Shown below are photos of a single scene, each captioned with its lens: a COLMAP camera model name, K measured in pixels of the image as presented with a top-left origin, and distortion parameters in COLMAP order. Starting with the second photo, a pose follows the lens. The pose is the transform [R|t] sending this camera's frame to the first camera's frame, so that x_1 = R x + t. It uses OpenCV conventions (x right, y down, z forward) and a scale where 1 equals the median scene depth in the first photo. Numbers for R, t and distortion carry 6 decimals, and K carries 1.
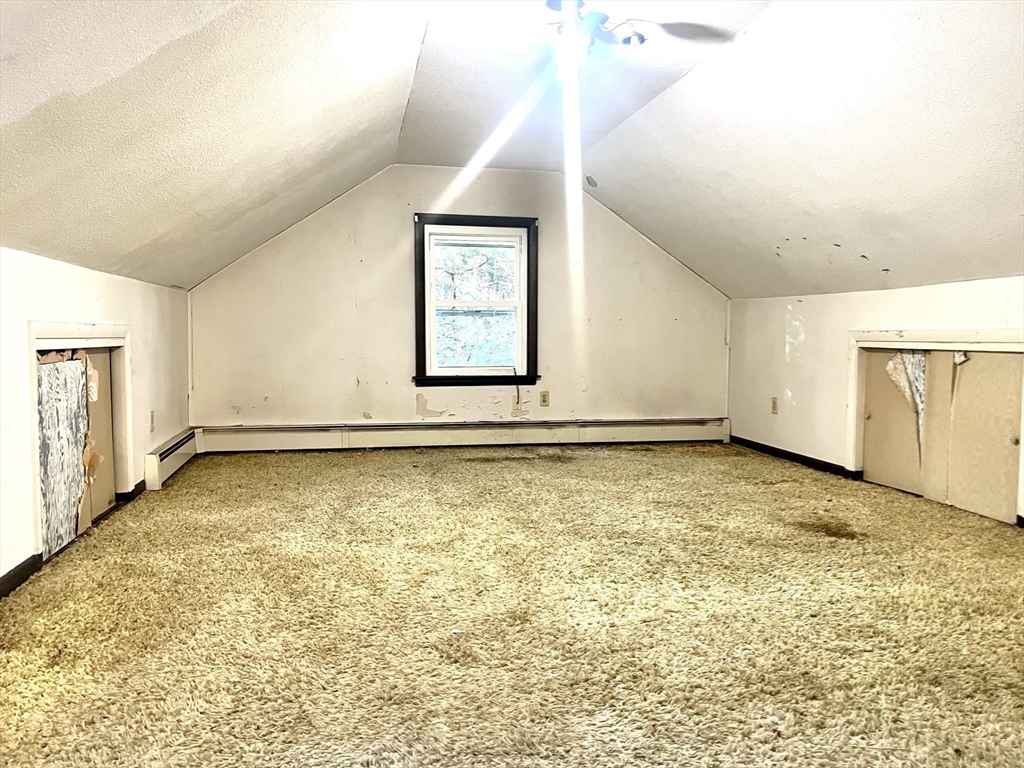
lens RADIAL K [[765.2, 0, 506.2], [0, 765.2, 379.2], [0, 0, 1]] dist [0.006966, -0.009423]
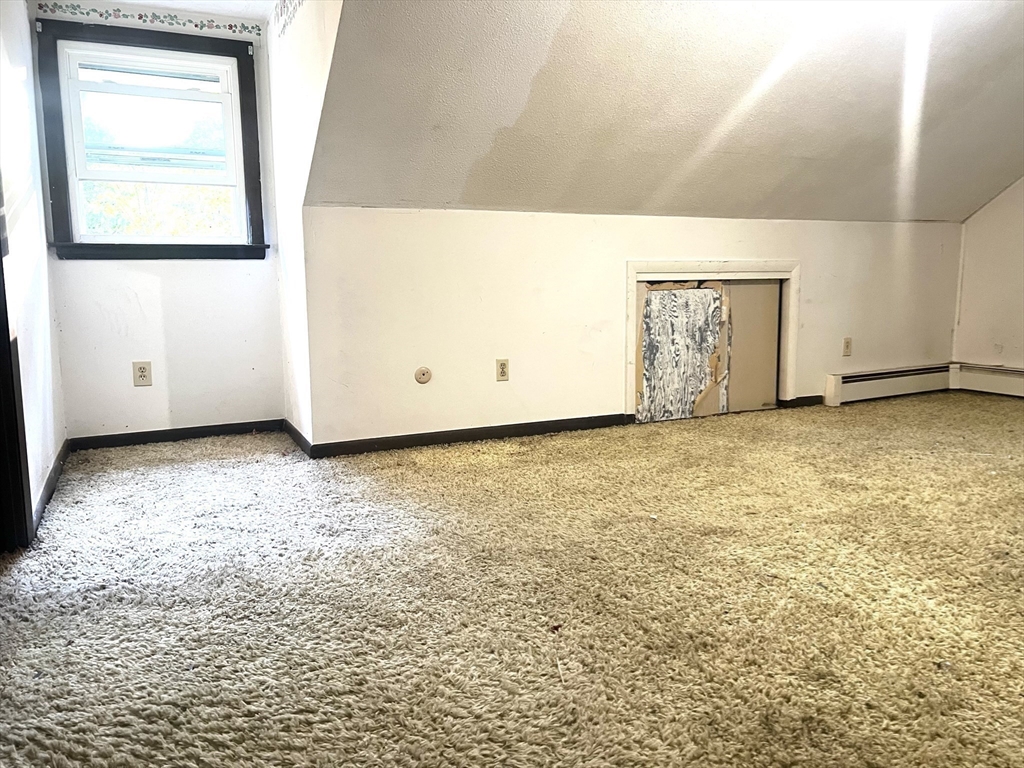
lens RADIAL K [[765.2, 0, 506.2], [0, 765.2, 379.2], [0, 0, 1]] dist [0.006966, -0.009423]
pose [[0.254917, 0.122703, -0.959146, 0.671298], [-0.044369, 0.992356, 0.115160, -0.006648], [0.965945, 0.013200, 0.258412, 0.316846]]
